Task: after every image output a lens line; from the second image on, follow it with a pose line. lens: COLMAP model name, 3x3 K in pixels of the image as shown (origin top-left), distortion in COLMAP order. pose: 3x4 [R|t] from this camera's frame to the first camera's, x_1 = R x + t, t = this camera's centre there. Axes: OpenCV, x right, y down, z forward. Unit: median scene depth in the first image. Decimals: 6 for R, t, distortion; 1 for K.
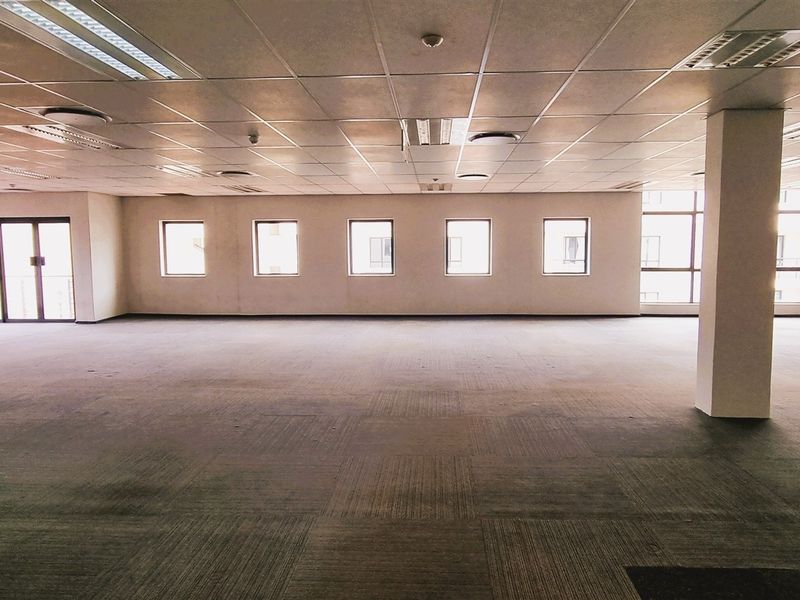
lens RADIAL K [[523.0, 0, 397.3], [0, 523.0, 294.2], [0, 0, 1]] dist [-0.008042, -0.002138]
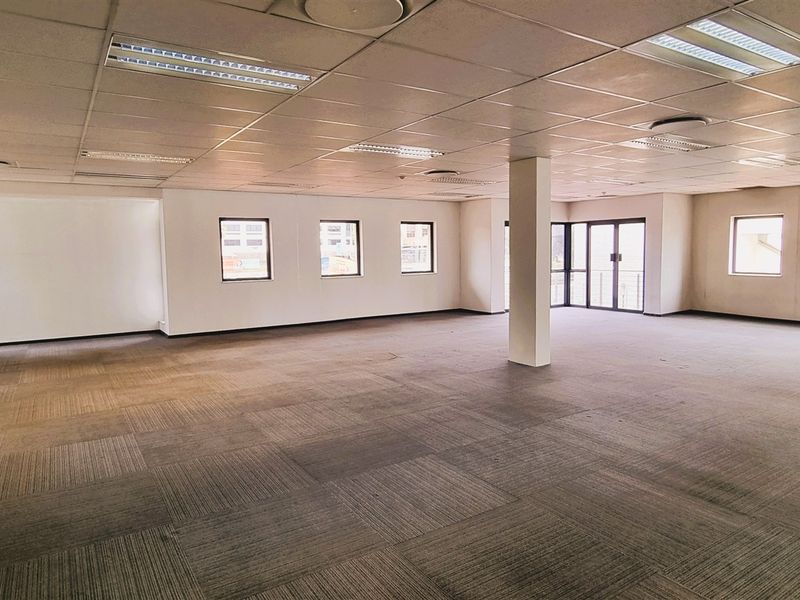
lens RADIAL K [[523.0, 0, 425.5], [0, 523.0, 293.1], [0, 0, 1]] dist [-0.008042, -0.002138]
pose [[0.597804, 0.063873, -0.799094, -0.017449], [-0.061236, 0.997547, 0.033925, 0.001634], [0.799300, 0.028653, 0.600248, -0.023926]]
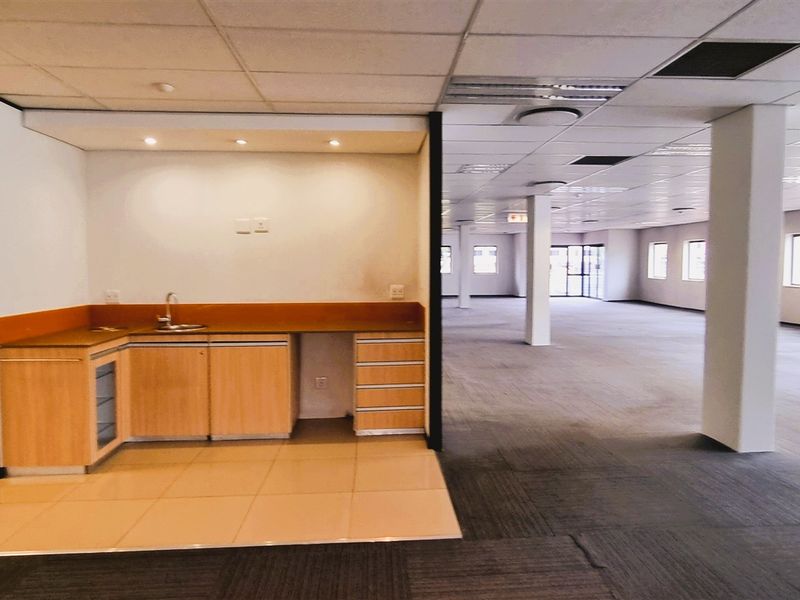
lens RADIAL K [[523.0, 0, 406.9], [0, 523.0, 298.3], [0, 0, 1]] dist [-0.008042, -0.002138]
pose [[0.136464, 0.071833, -0.988037, 1.156251], [-0.076791, 0.995134, 0.061743, -0.014464], [0.987664, 0.067447, 0.141316, 0.050793]]
